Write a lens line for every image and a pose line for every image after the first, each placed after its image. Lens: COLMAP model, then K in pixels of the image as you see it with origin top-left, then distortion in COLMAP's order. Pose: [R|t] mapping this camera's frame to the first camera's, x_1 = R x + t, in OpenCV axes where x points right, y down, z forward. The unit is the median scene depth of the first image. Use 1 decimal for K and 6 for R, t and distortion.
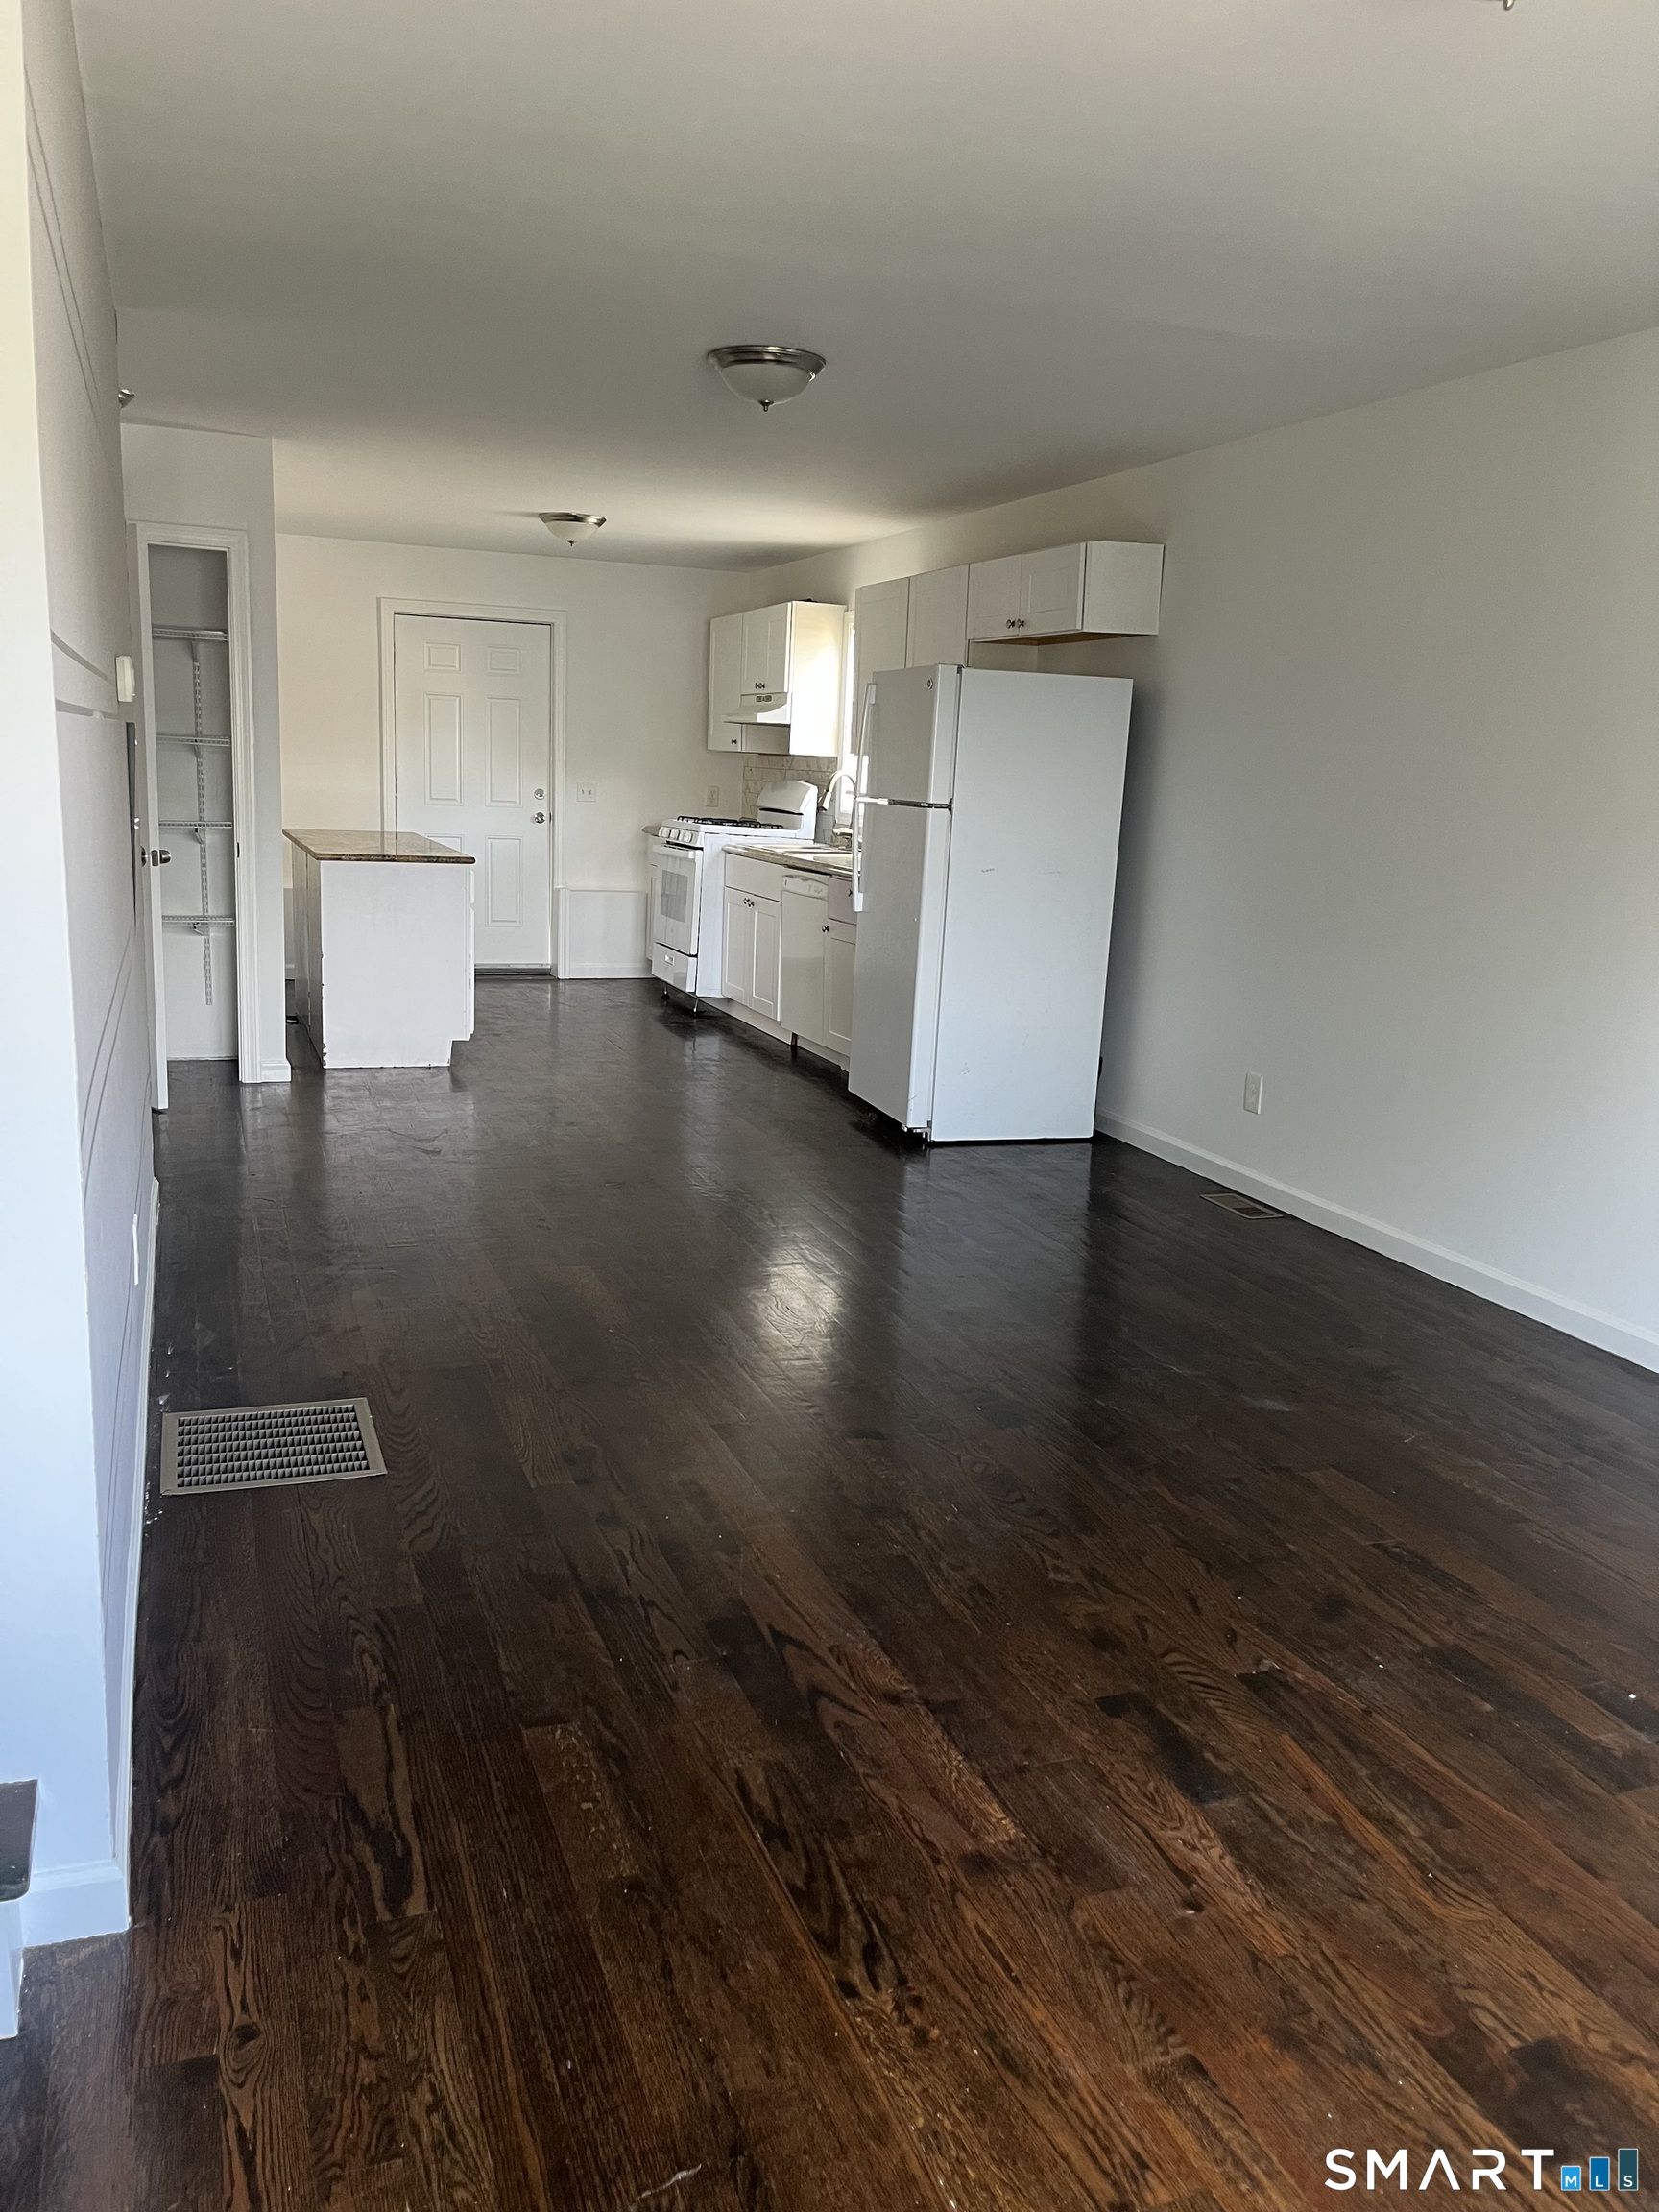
lens RADIAL K [[1703.4, 0, 816.7], [0, 1703.4, 1114.0], [0, 0, 1]] dist [0.064656, -0.086201]
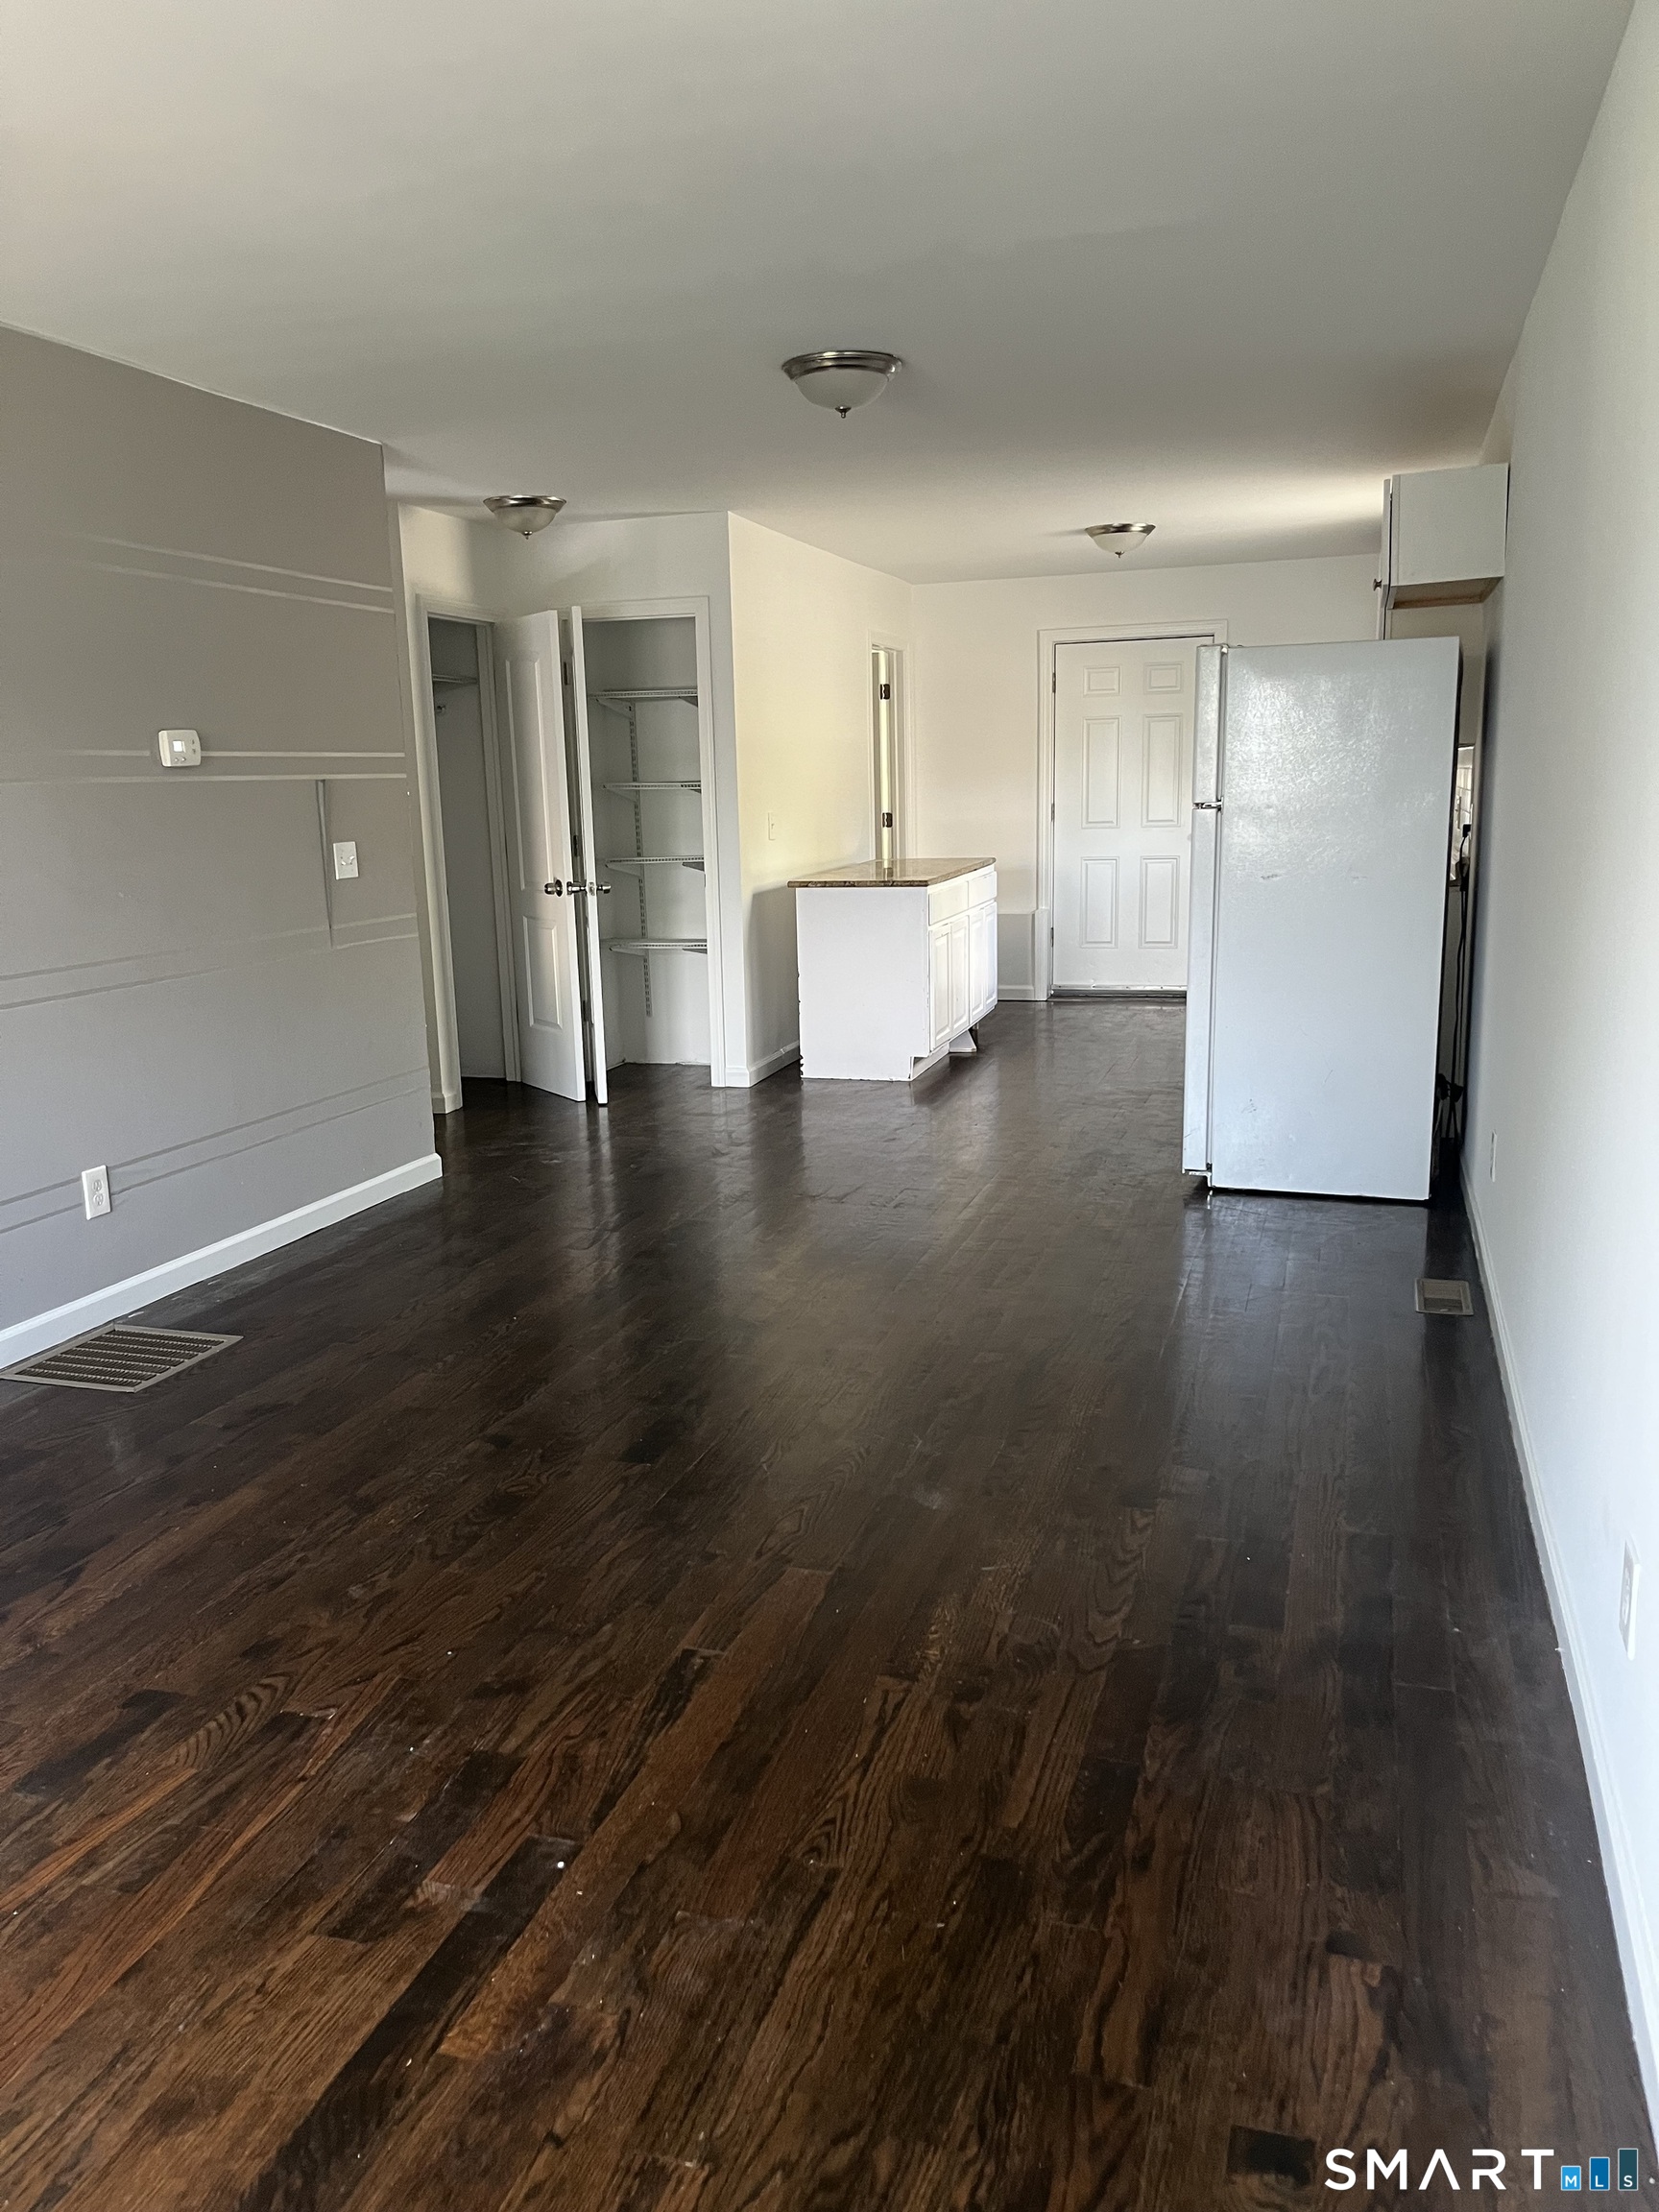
lens RADIAL K [[1703.4, 0, 816.7], [0, 1703.4, 1114.0], [0, 0, 1]] dist [0.064656, -0.086201]
pose [[0.782622, 0.058549, -0.619737, 0.602688], [-0.068582, 0.997616, 0.007640, -0.019045], [0.618707, 0.036524, 0.784772, 0.240294]]
